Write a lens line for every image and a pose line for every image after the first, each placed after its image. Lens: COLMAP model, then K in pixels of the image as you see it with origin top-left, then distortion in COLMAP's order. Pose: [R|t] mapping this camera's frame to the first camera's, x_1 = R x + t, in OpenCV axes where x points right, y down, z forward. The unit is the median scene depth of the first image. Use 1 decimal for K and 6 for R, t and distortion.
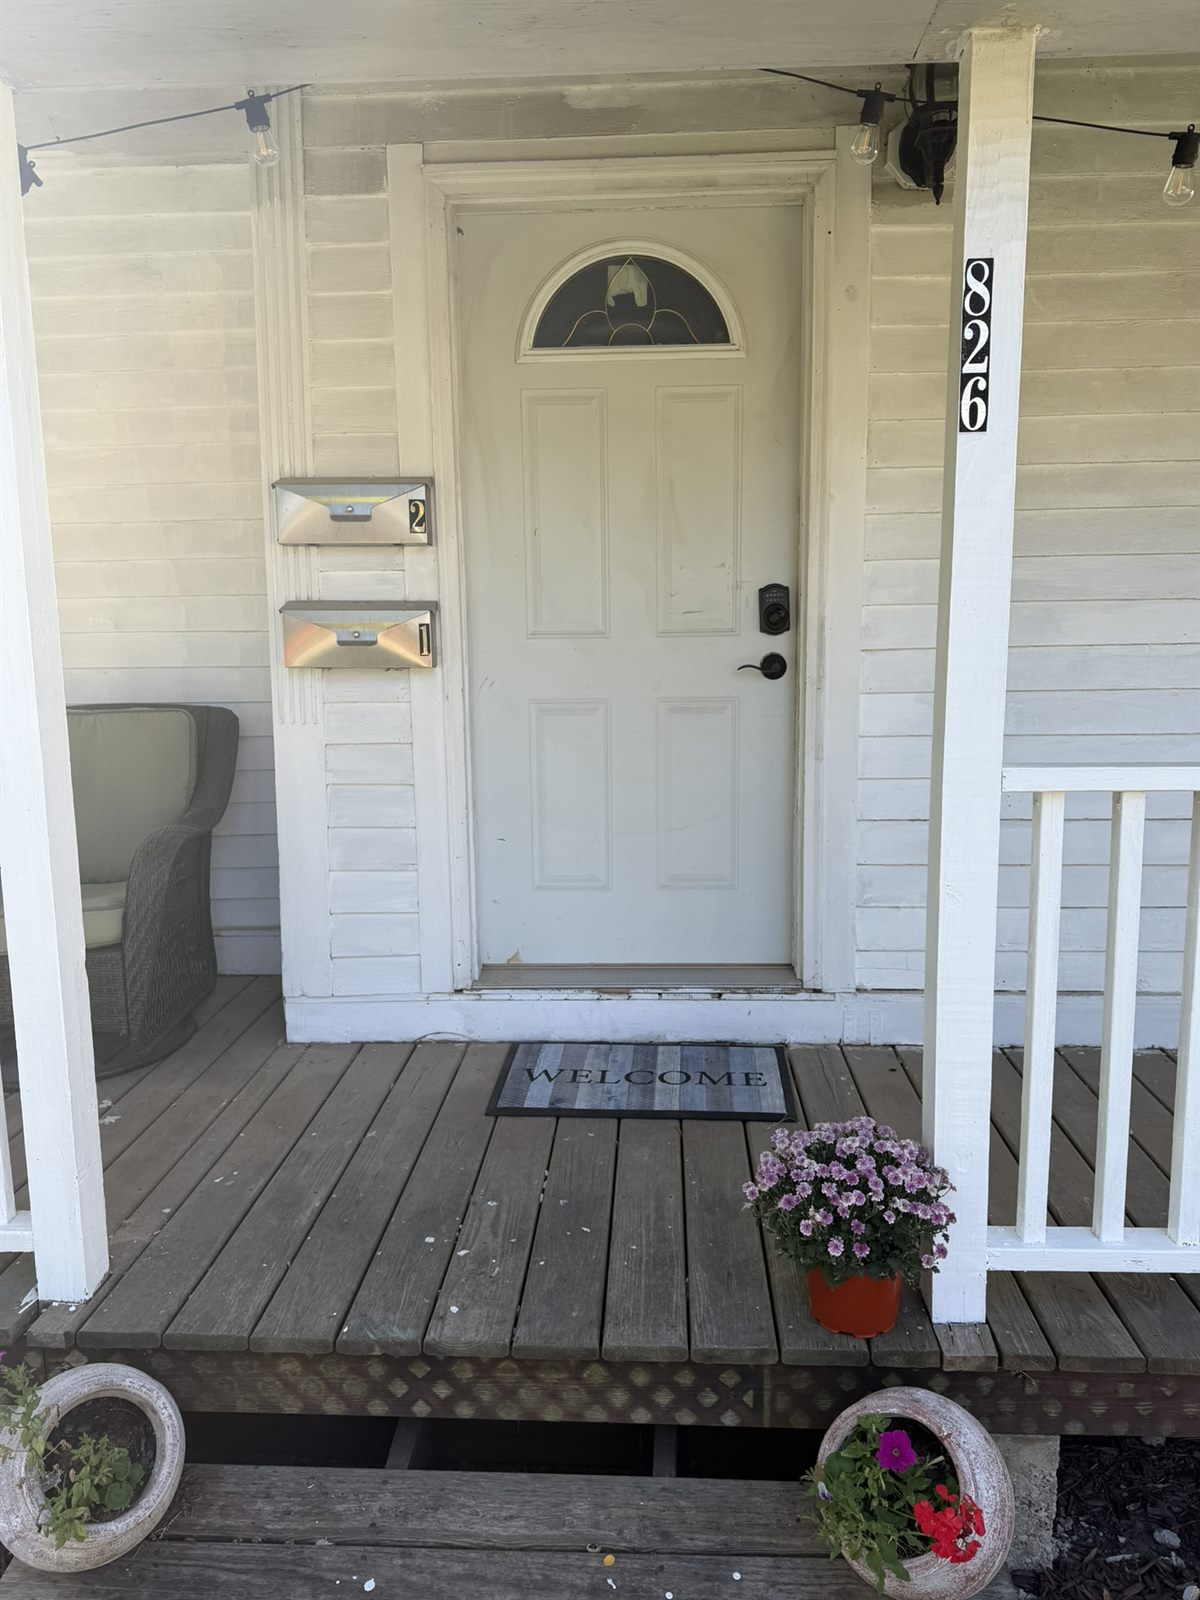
lens RADIAL K [[1138.6, 0, 600.0], [0, 1138.6, 800.0], [0, 0, 1]] dist [0.052800, -0.074635]
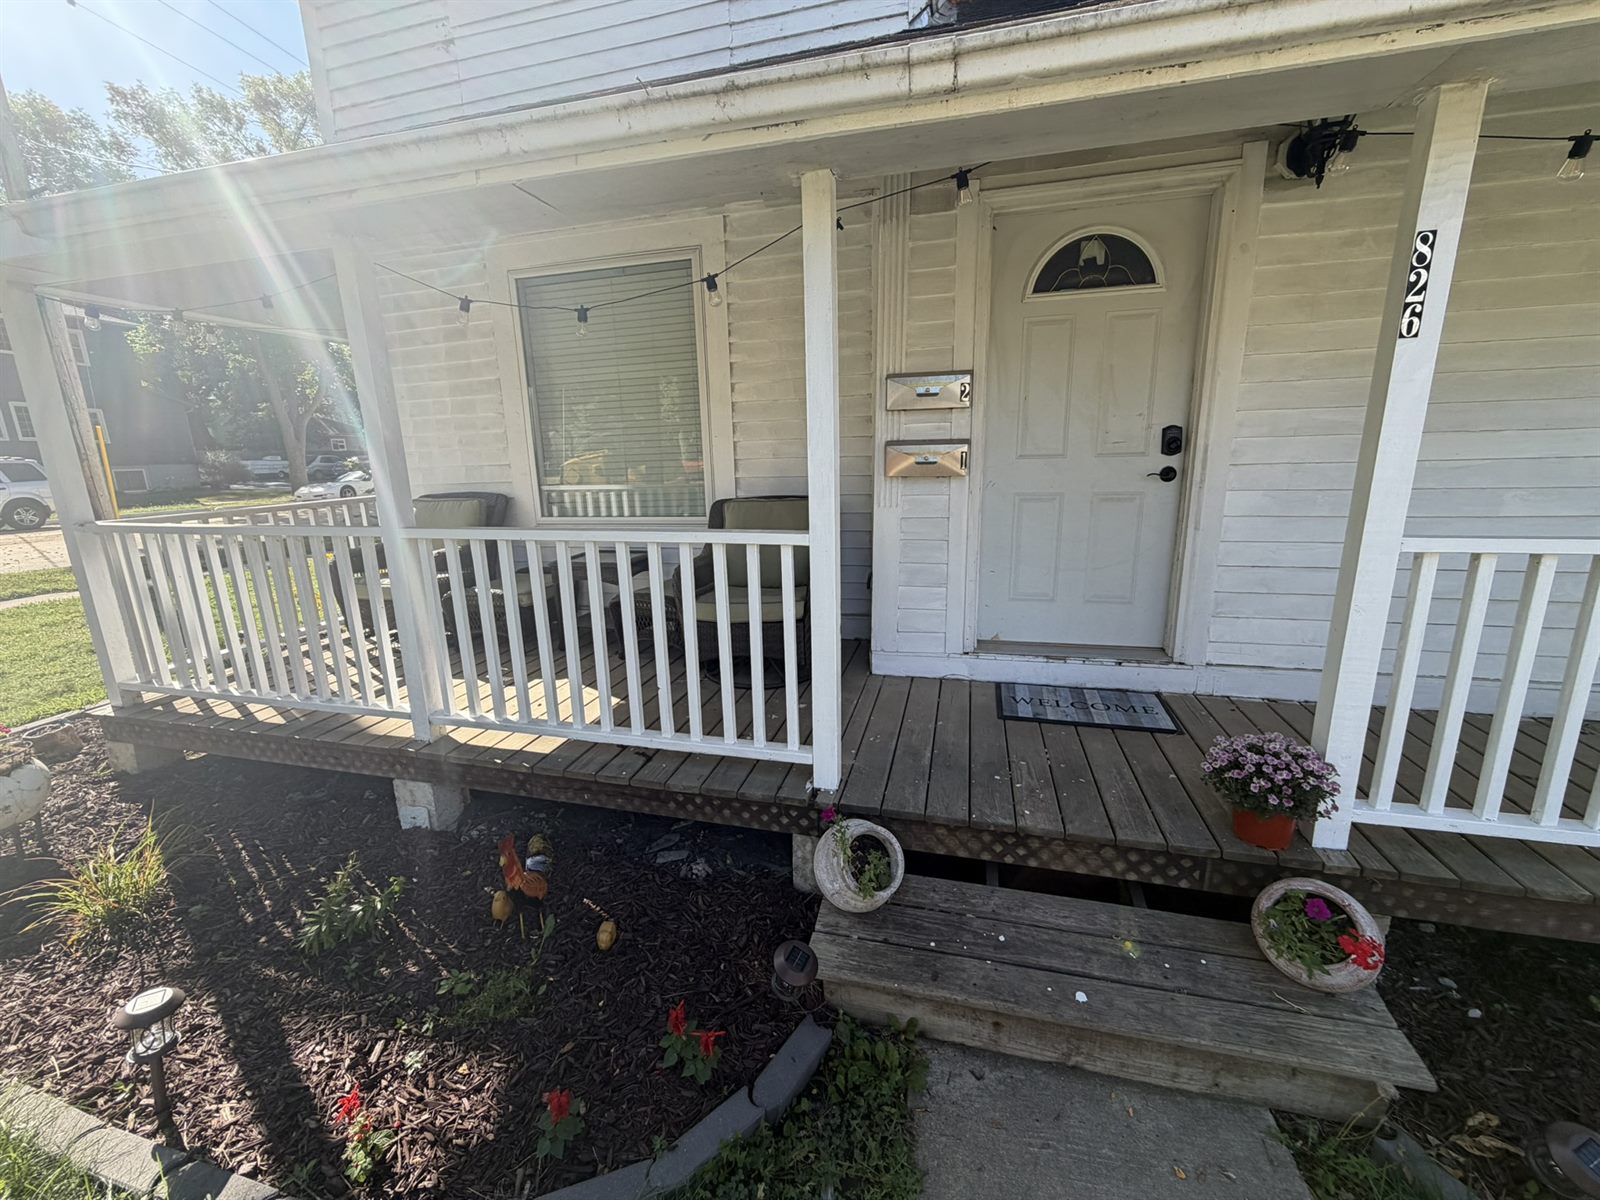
lens RADIAL K [[646.6, 0, 800.0], [0, 646.6, 600.0], [0, 0, 1]] dist [-0.000007, -0.000156]
pose [[0.976947, 0.035787, -0.210461, -0.219274], [-0.019158, 0.996568, 0.080526, 0.002749], [0.212620, -0.074638, 0.974280, -0.094928]]
